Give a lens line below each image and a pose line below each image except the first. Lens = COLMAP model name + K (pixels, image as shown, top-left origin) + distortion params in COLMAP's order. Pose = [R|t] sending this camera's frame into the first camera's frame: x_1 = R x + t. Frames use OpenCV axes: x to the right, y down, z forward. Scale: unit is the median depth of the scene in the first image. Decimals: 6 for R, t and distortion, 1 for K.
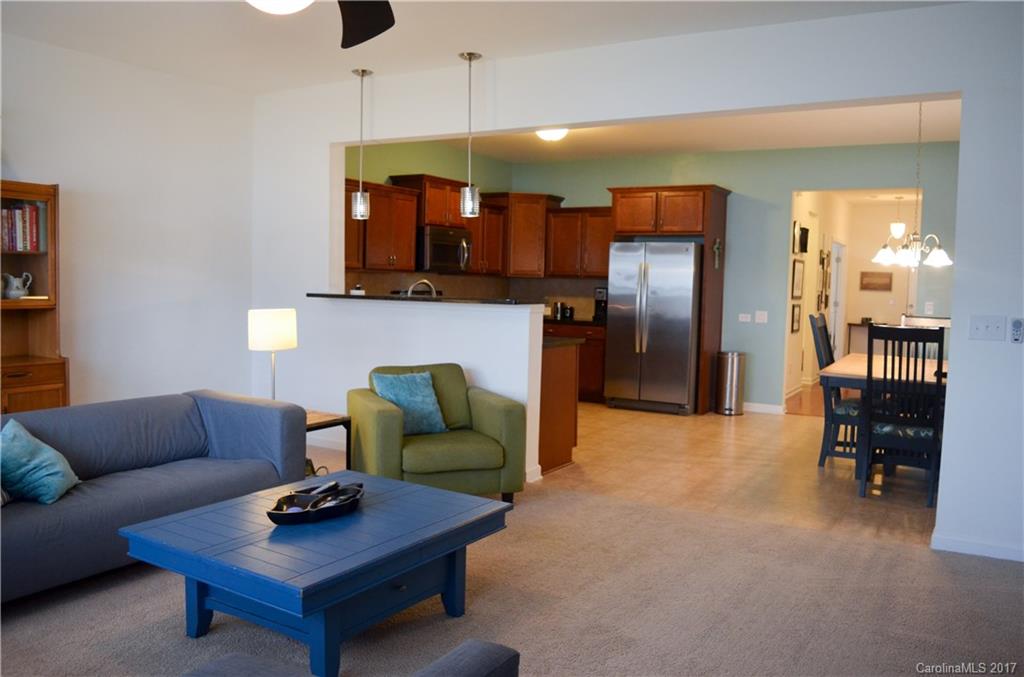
lens RADIAL K [[796.1, 0, 512.0], [0, 796.1, 338.5], [0, 0, 1]] dist [-0.075482, 0.002268]
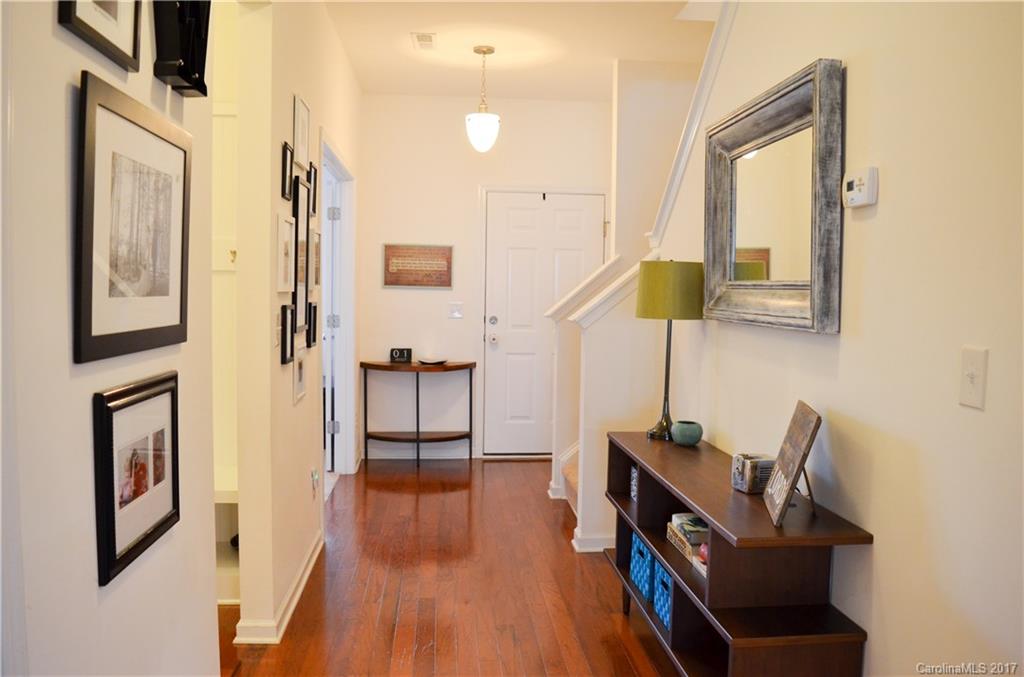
lens RADIAL K [[796.1, 0, 512.0], [0, 796.1, 338.5], [0, 0, 1]] dist [-0.075482, 0.002268]
pose [[0.807039, -0.048440, 0.588508, 0.284677], [0.046016, 0.998758, 0.019104, -0.044950], [-0.588703, 0.011663, 0.808266, 0.713355]]
